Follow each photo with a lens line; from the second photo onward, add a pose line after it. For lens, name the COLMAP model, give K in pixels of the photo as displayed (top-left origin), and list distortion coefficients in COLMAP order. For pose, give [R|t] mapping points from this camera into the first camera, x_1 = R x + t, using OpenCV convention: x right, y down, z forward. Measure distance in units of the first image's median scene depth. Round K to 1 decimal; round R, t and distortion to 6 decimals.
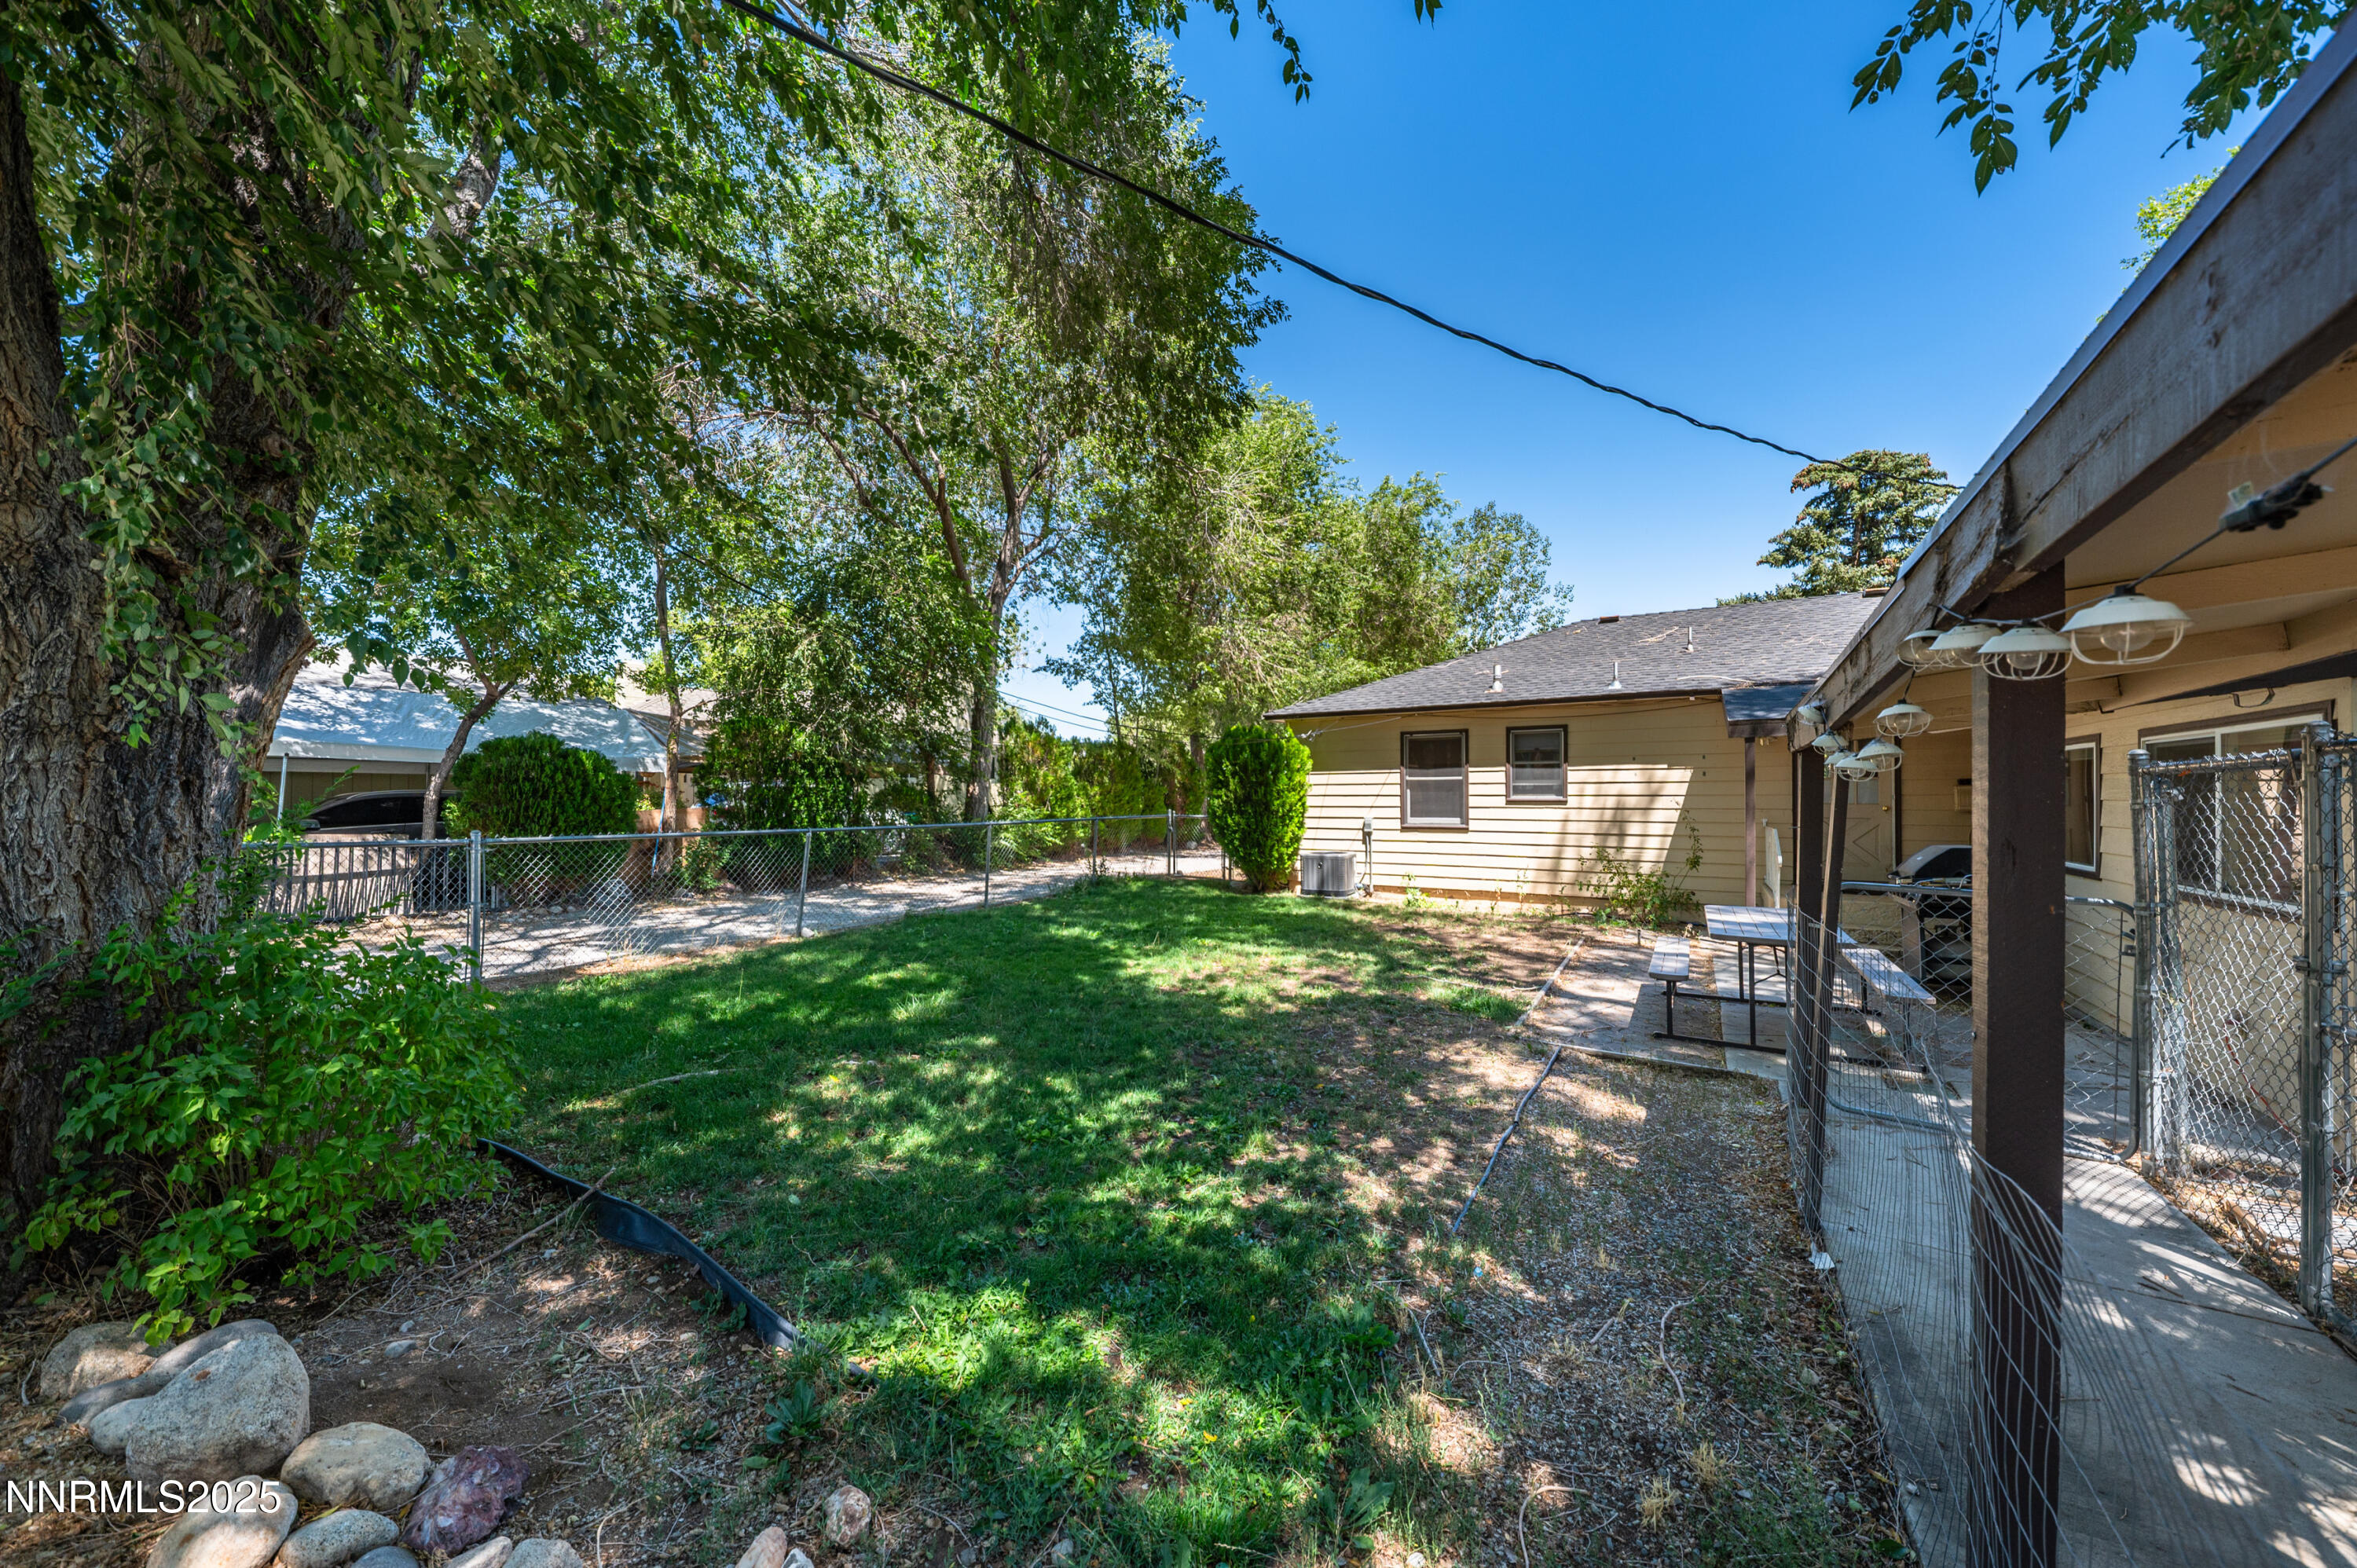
lens RADIAL K [[817.0, 0, 1179.8], [0, 817.0, 790.5], [0, 0, 1]] dist [0.003127, -0.000283]
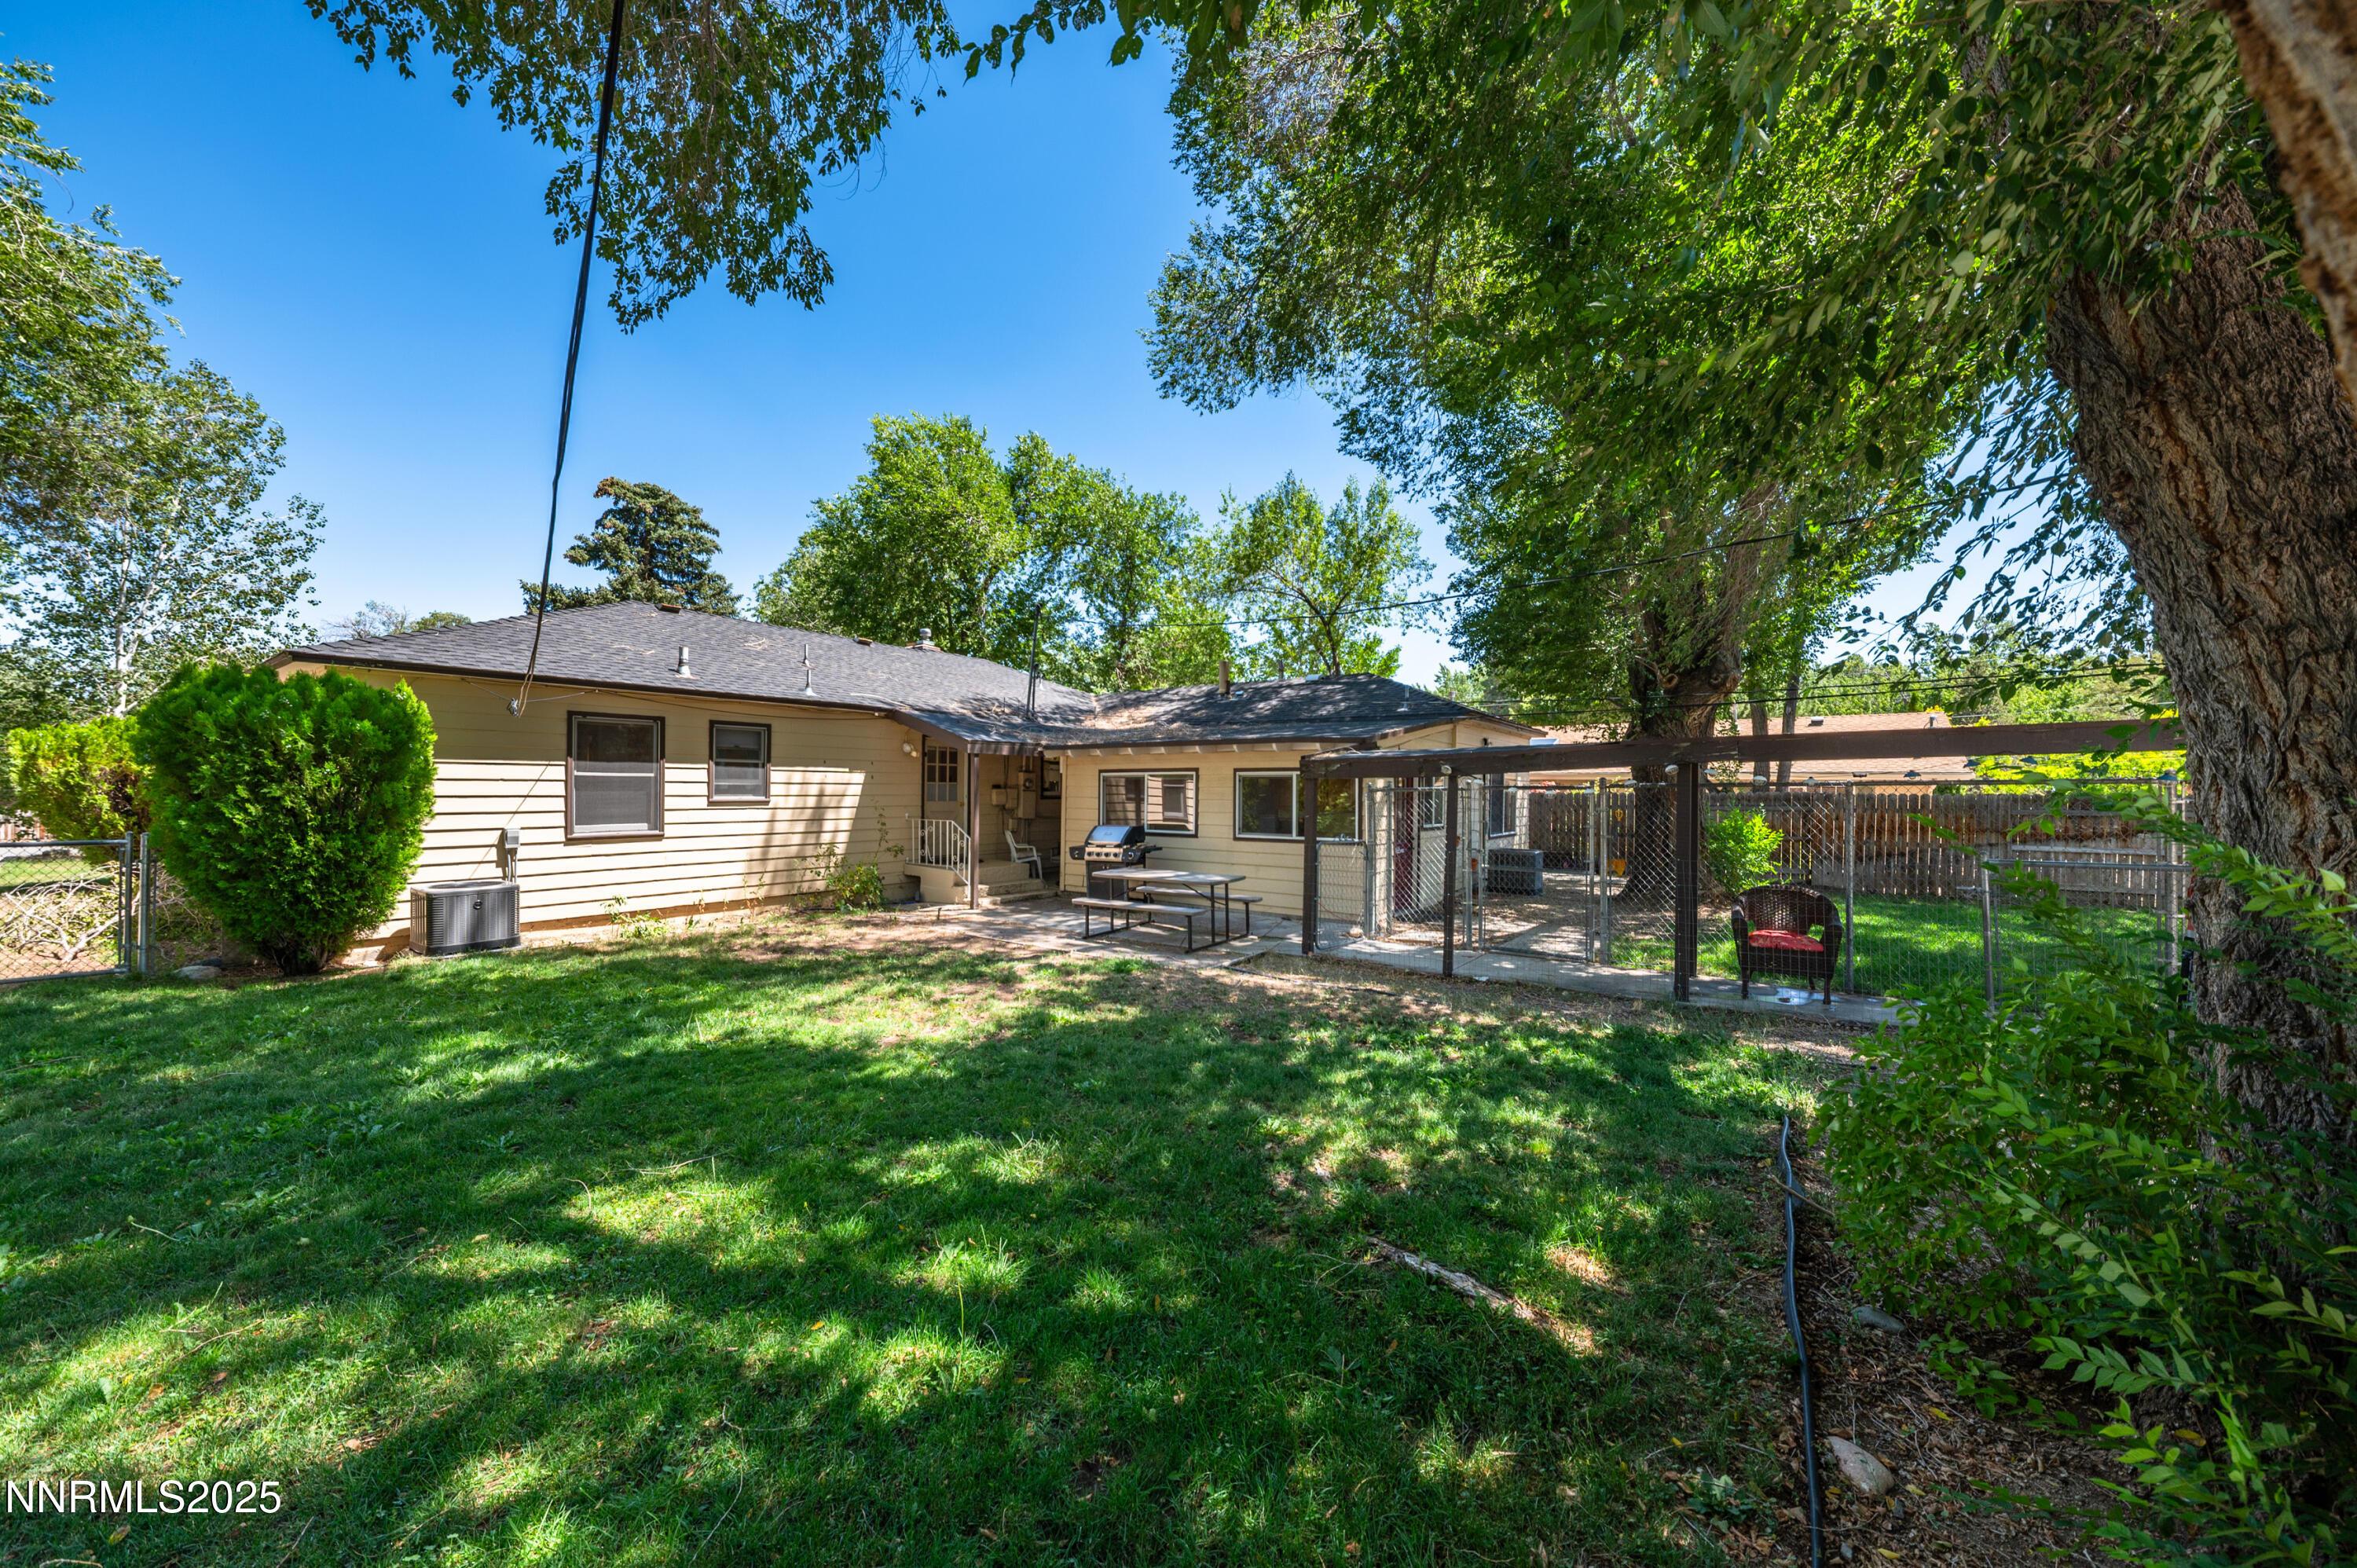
lens RADIAL K [[817.0, 0, 1169.6], [0, 817.0, 790.5], [0, 0, 1]] dist [0.003127, -0.000283]
pose [[0.065114, 0.000812, 0.997878, -0.438535], [-0.009598, 0.999954, -0.000188, -0.004196], [-0.997832, -0.009565, 0.065119, 0.403663]]
